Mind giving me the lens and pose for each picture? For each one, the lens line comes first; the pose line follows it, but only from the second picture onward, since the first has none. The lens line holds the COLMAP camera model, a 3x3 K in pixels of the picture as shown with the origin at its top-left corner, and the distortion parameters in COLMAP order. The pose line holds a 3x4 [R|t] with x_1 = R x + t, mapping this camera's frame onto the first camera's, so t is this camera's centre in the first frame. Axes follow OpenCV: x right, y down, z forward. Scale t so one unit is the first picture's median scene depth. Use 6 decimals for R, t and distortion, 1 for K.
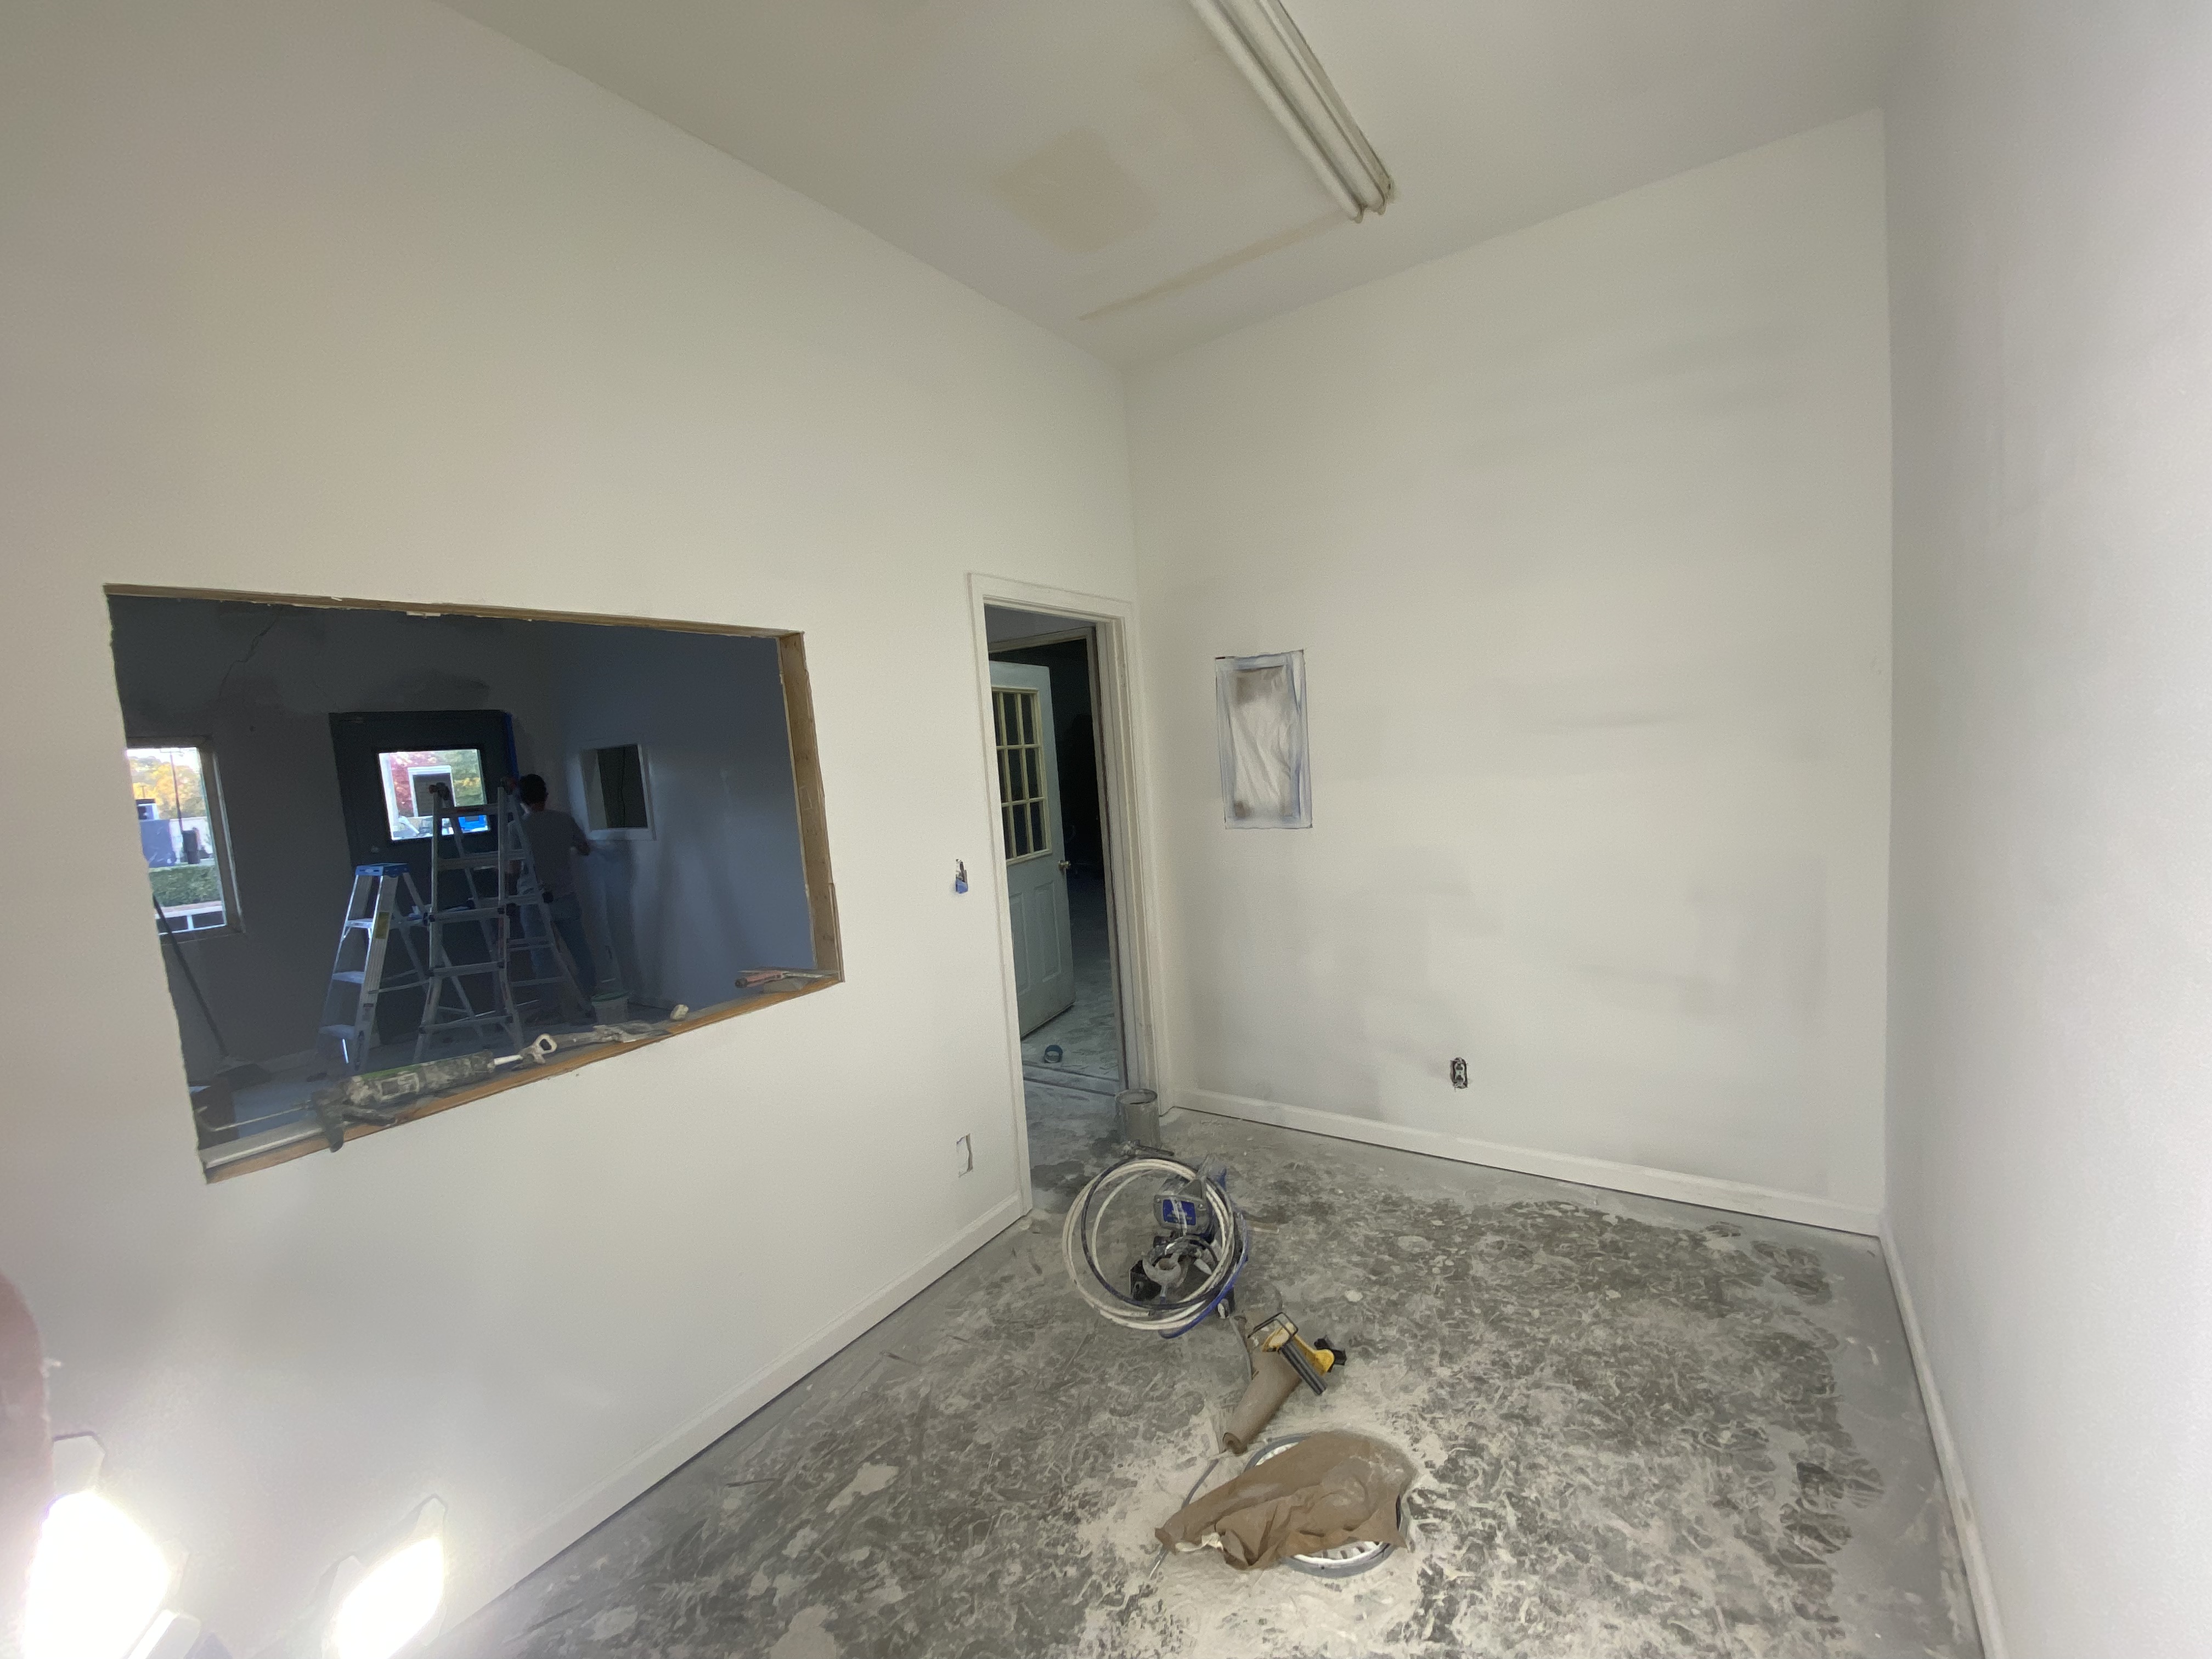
lens RADIAL K [[903.5, 0, 1101.3], [0, 903.5, 827.5], [0, 0, 1]] dist [0.022856, -0.021047]
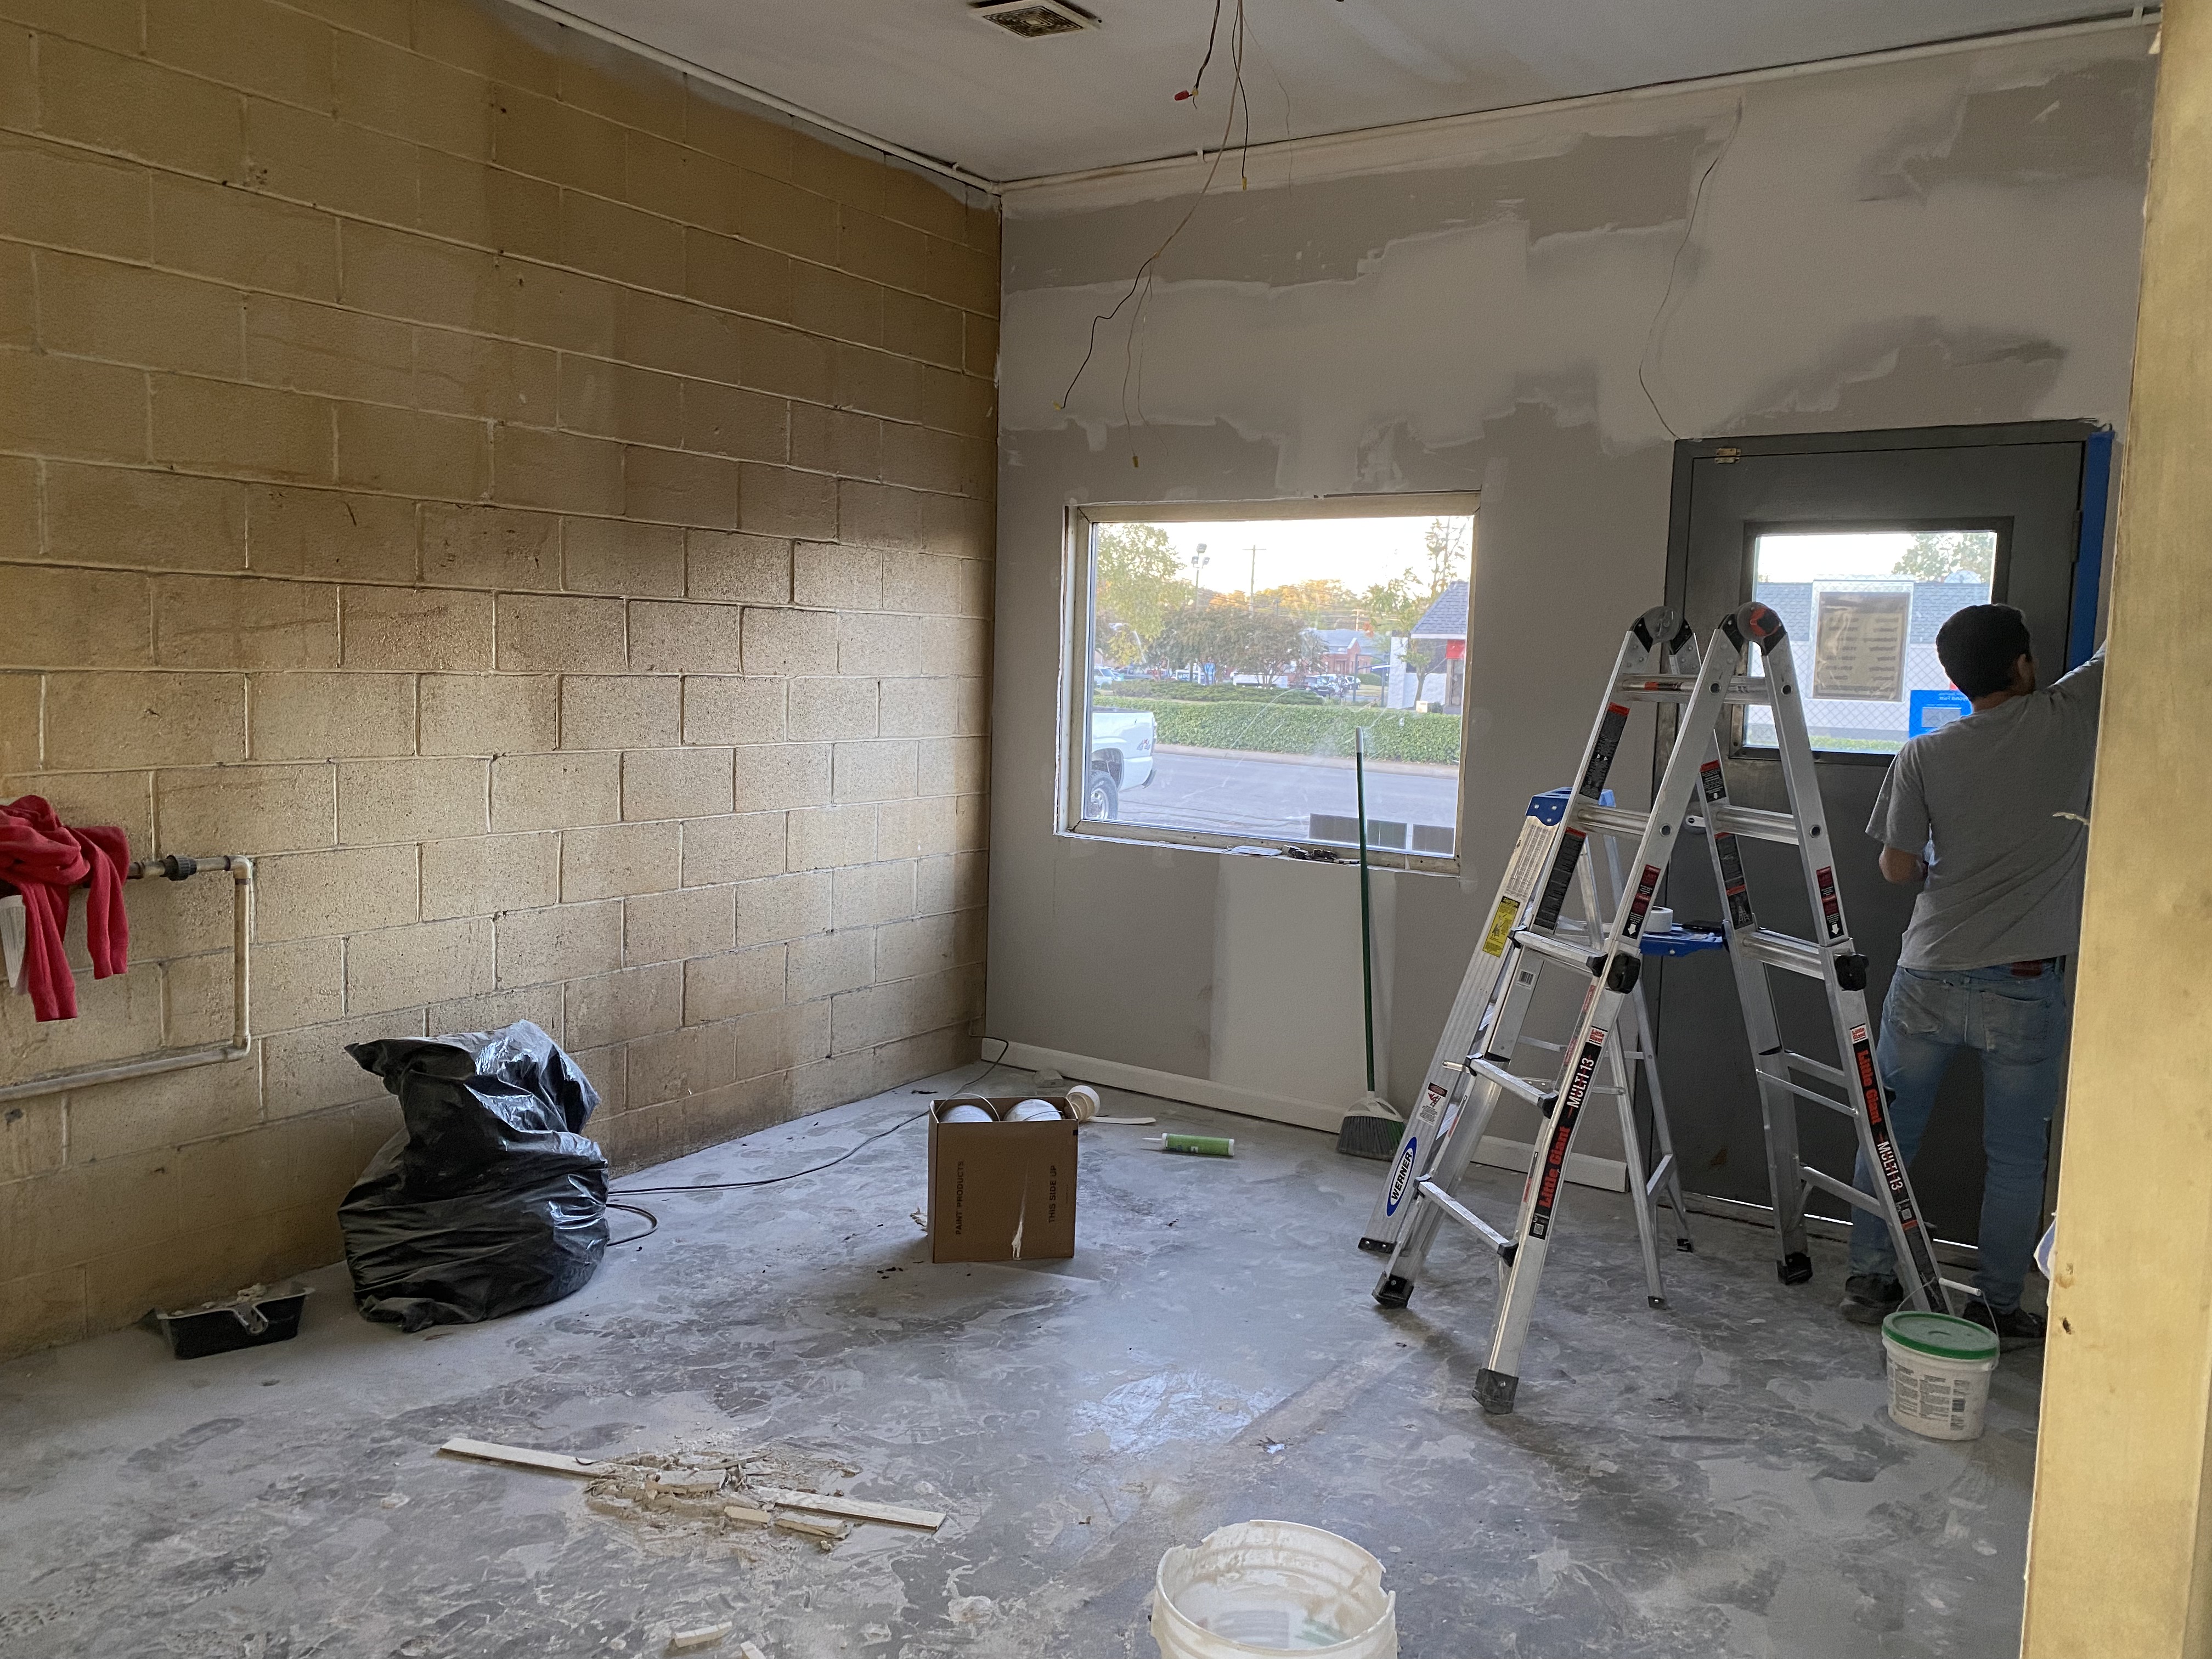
lens RADIAL K [[1692.7, 0, 1109.9], [0, 1692.7, 815.0], [0, 0, 1]] dist [0.068527, -0.071981]
pose [[0.018484, 0.173898, -0.984590, -0.015111], [-0.122744, 0.977704, 0.170377, -0.154840], [0.992266, 0.117703, 0.039417, 2.002979]]
